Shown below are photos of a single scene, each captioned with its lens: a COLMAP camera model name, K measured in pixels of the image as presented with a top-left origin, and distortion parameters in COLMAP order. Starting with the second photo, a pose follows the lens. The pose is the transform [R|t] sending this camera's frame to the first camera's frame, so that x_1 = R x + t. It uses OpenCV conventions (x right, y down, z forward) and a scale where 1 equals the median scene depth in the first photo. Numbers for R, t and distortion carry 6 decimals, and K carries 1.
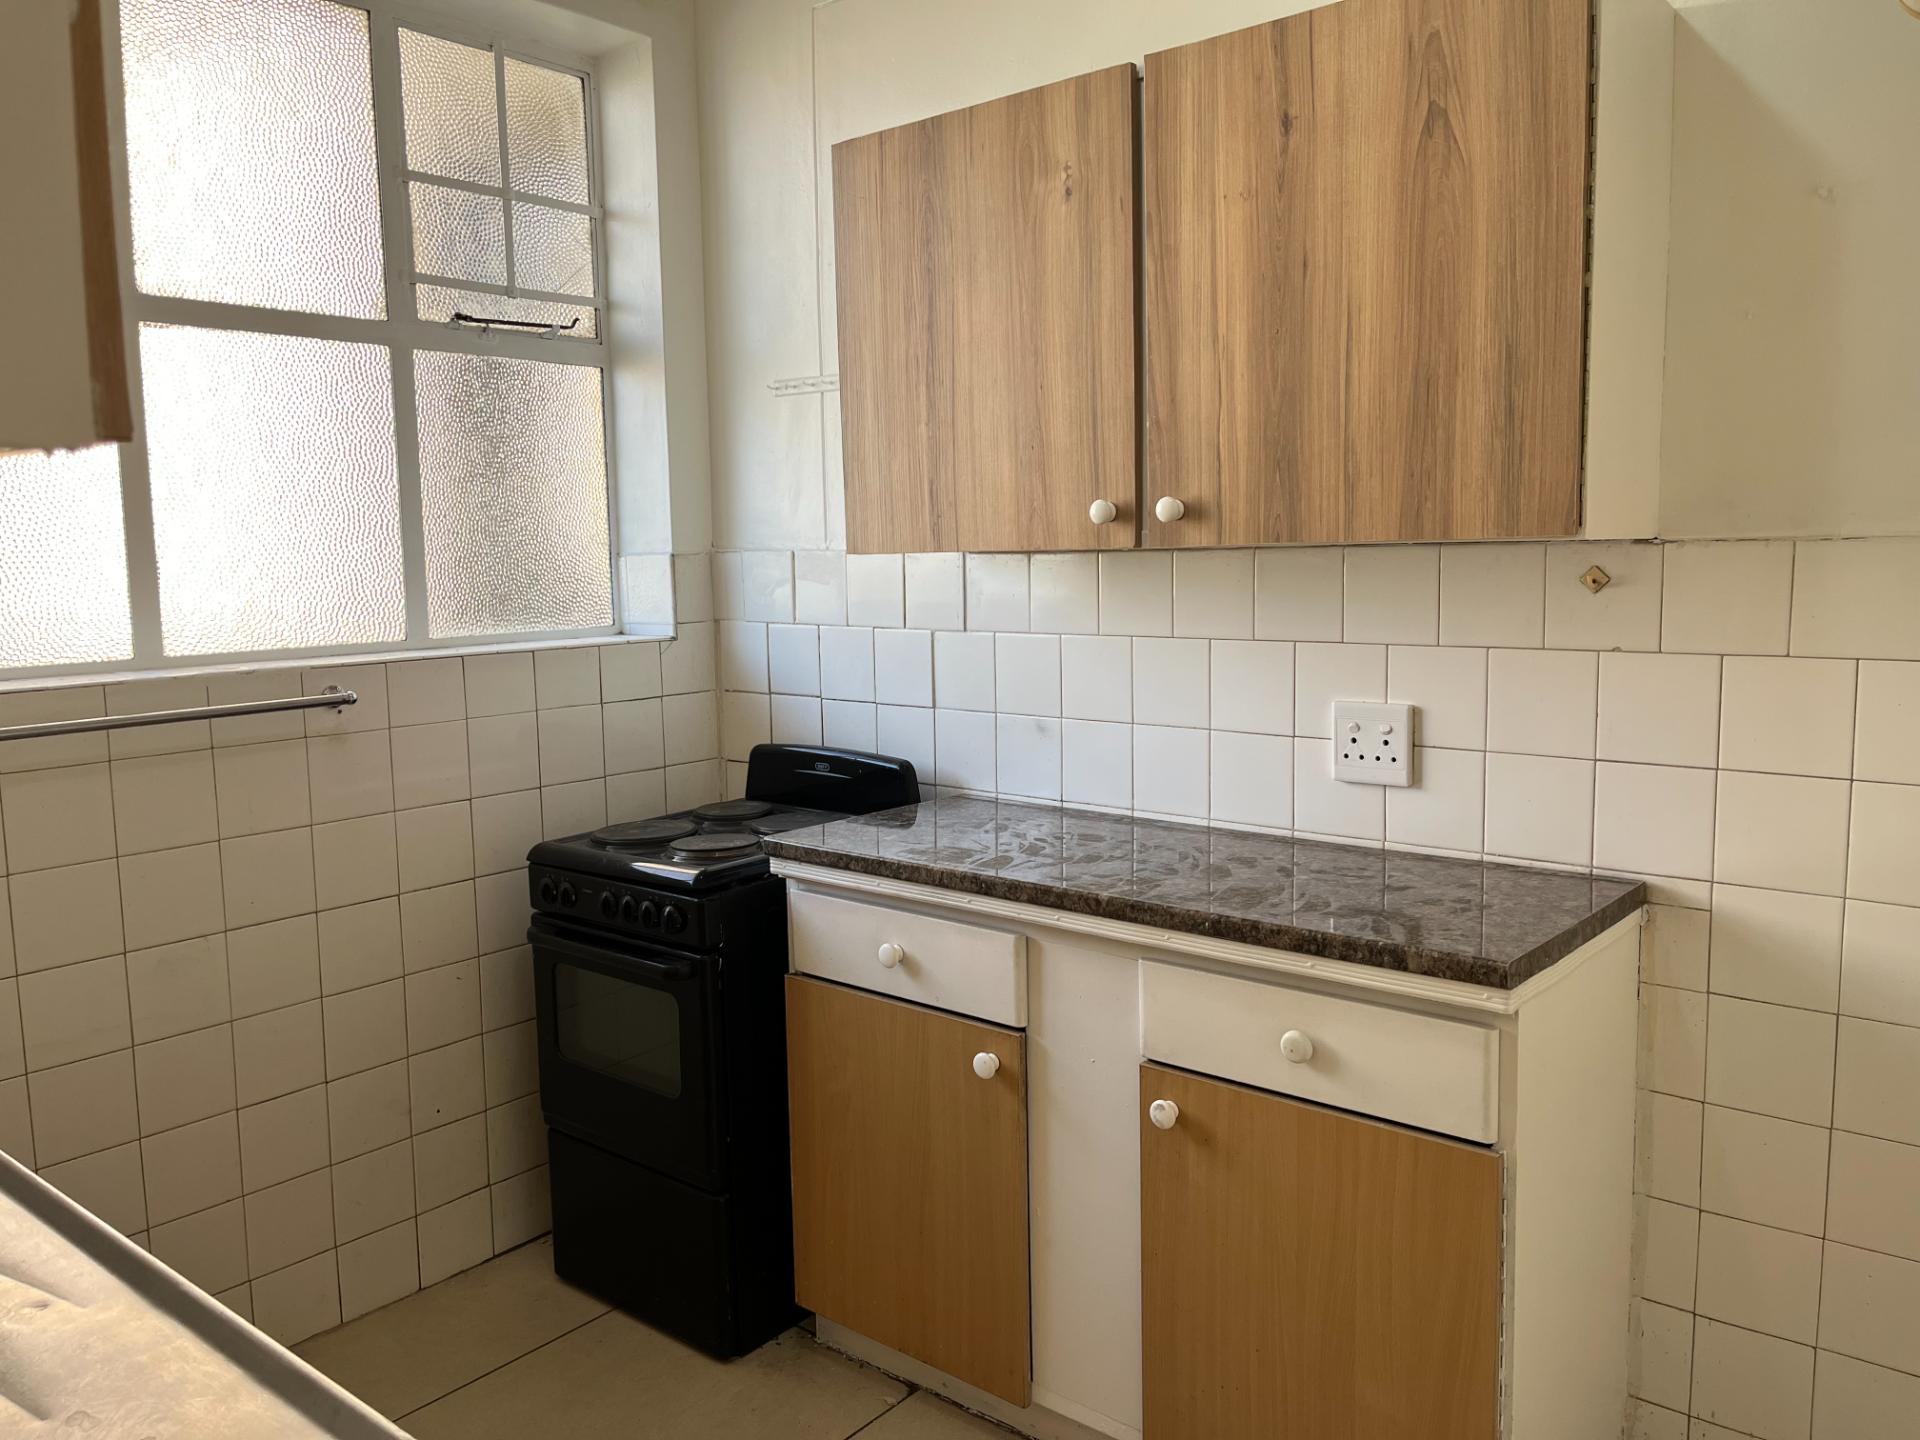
lens RADIAL K [[1450.6, 0, 967.5], [0, 1450.6, 697.8], [0, 0, 1]] dist [0.056960, -0.067059]
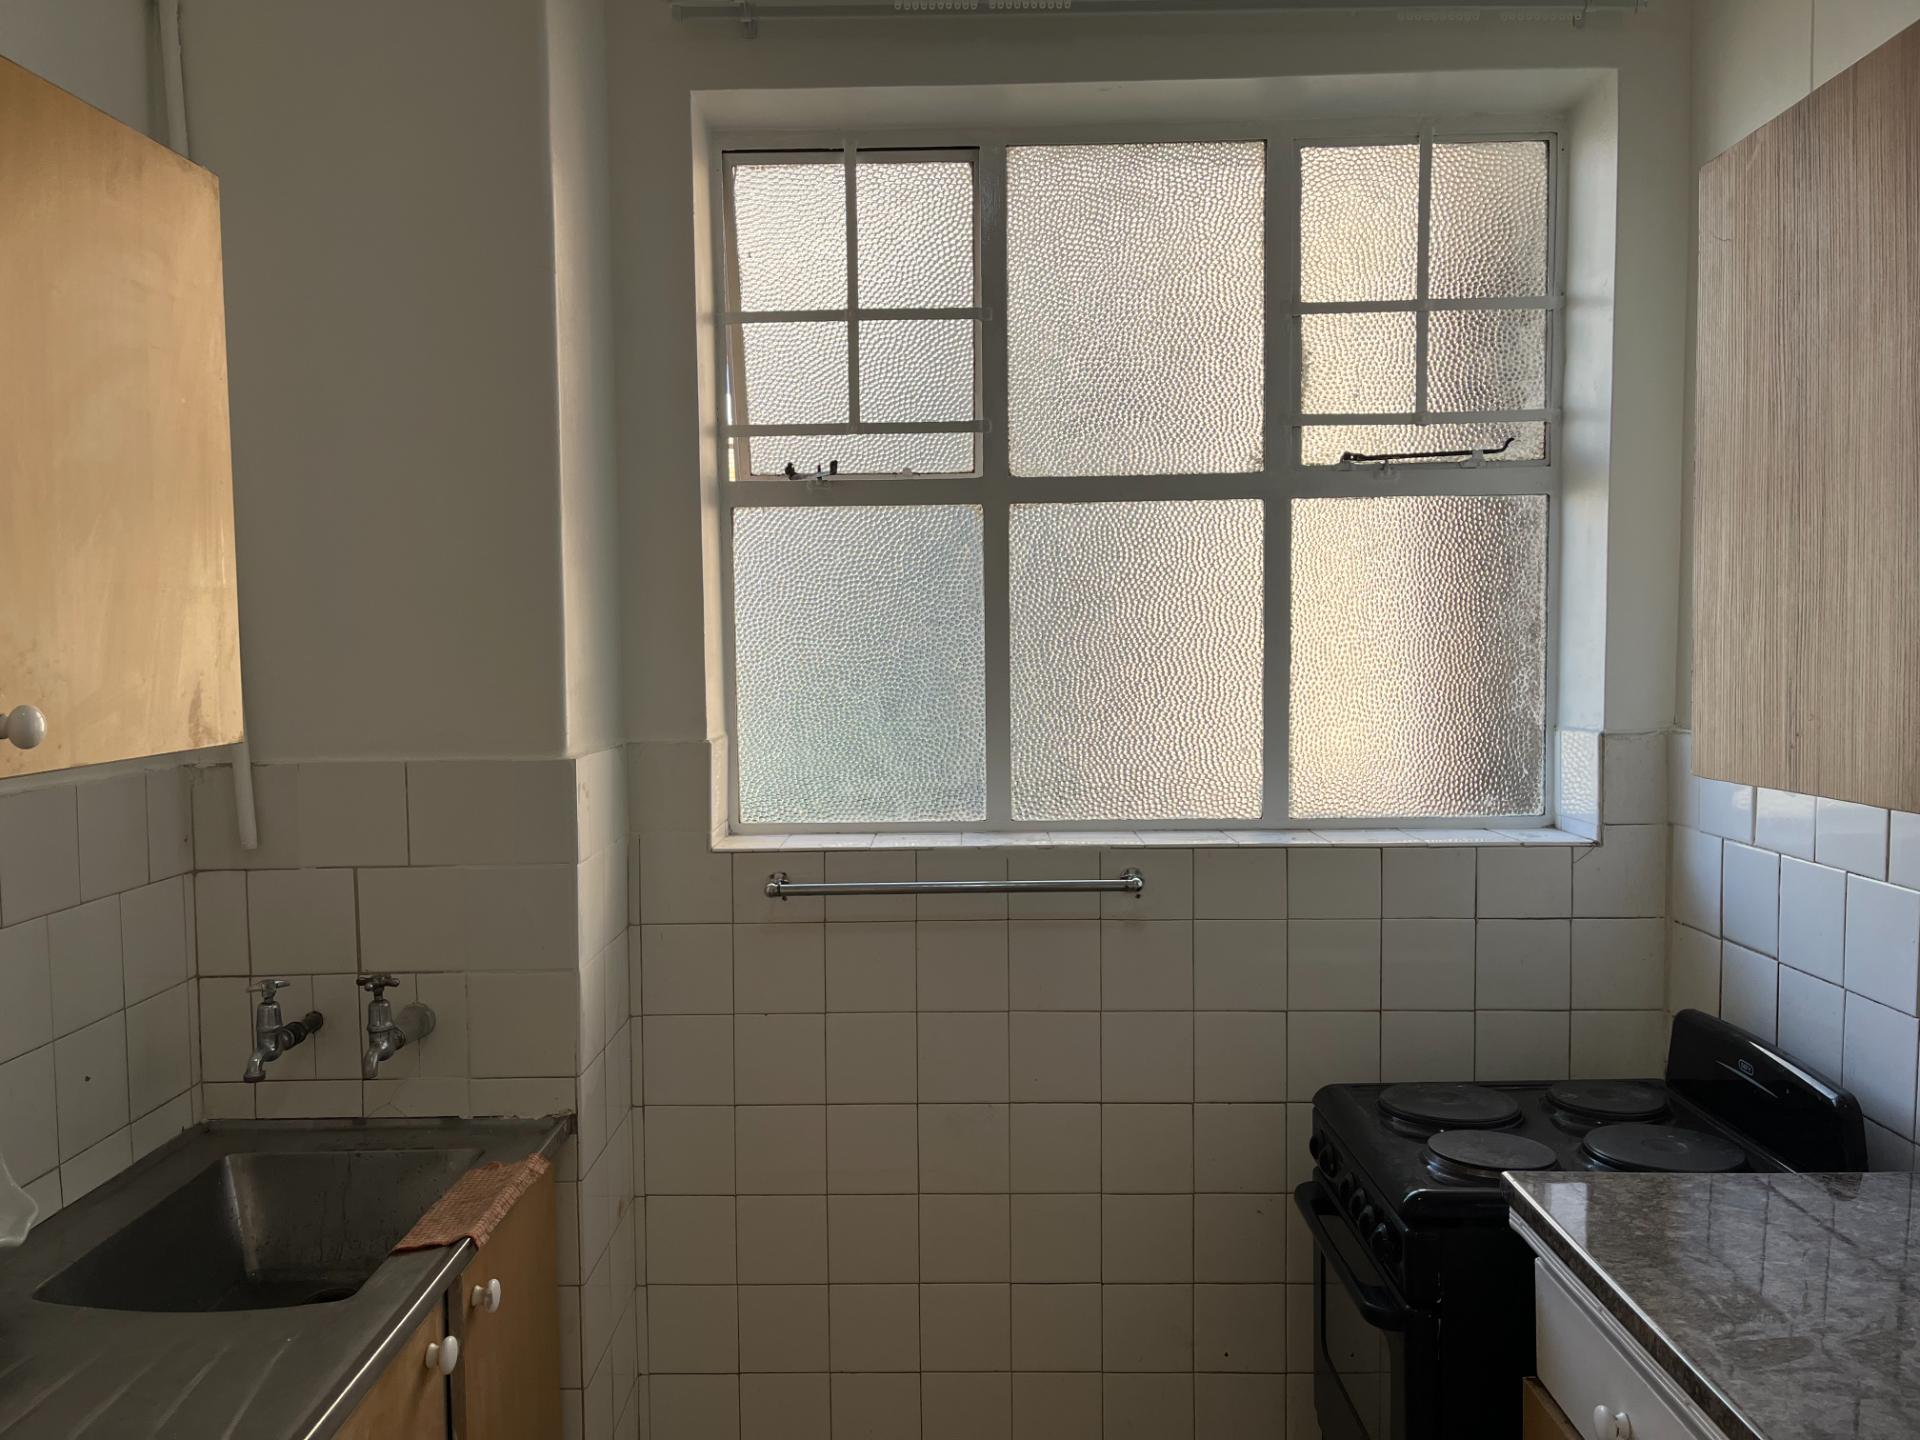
lens RADIAL K [[1450.6, 0, 879.8], [0, 1450.6, 740.7], [0, 0, 1]] dist [0.056960, -0.067059]
pose [[0.620552, 0.057000, -0.782091, 0.169117], [-0.083798, 0.996464, 0.006133, -0.071459], [0.779675, 0.061732, 0.623134, 0.241155]]
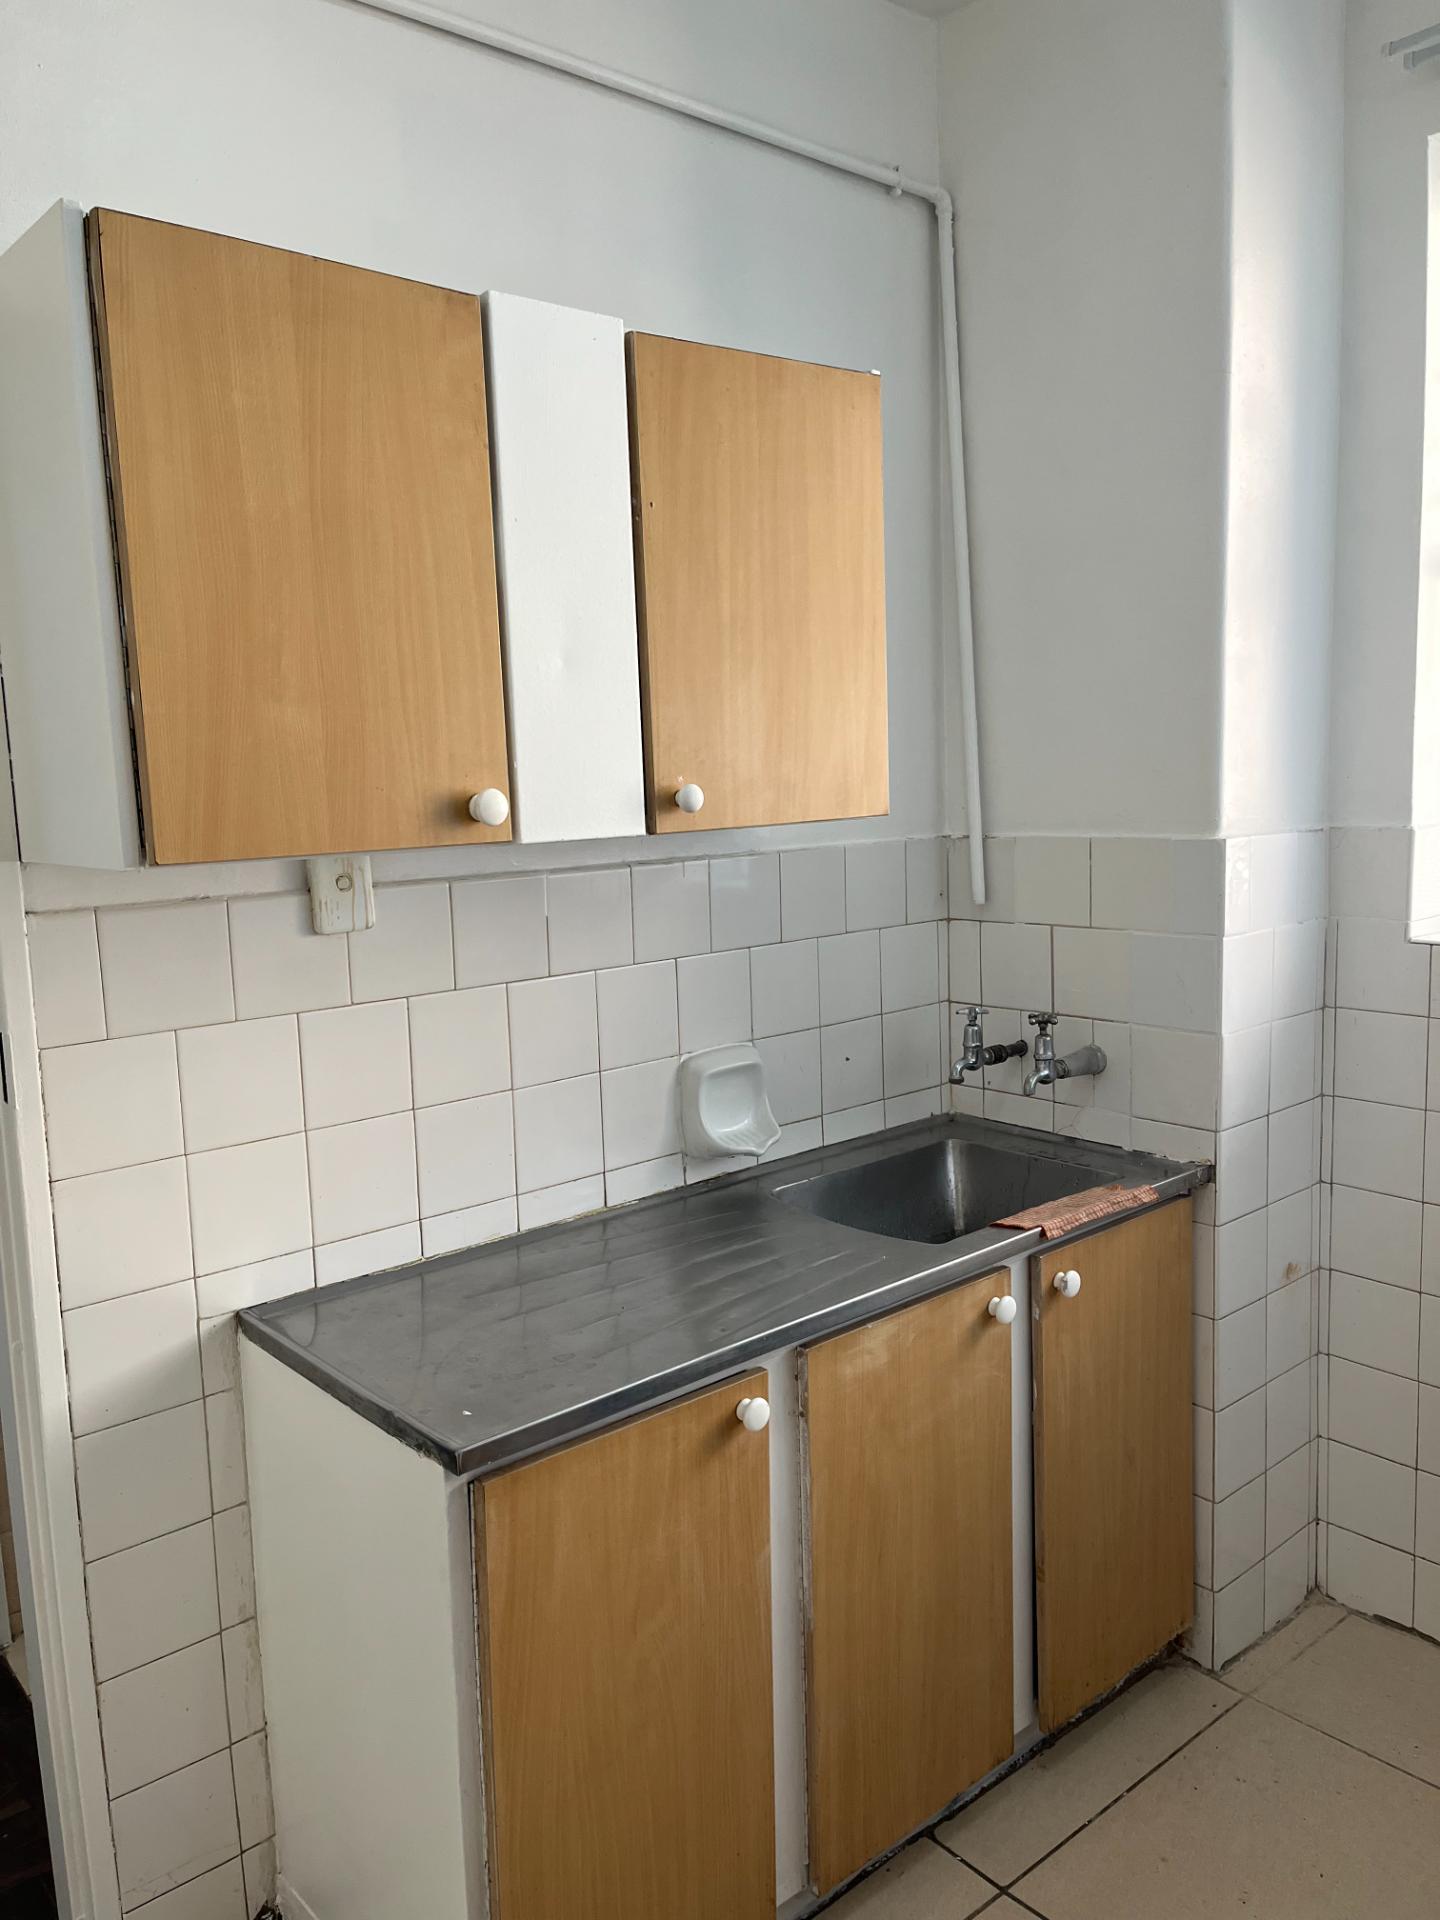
lens RADIAL K [[1450.6, 0, 725.5], [0, 1450.6, 968.0], [0, 0, 1]] dist [0.056960, -0.067059]
pose [[-0.171524, 0.154415, -0.973003, 0.295099], [-0.076895, 0.982529, 0.169482, -0.085922], [0.982175, 0.103889, -0.156653, 0.406875]]
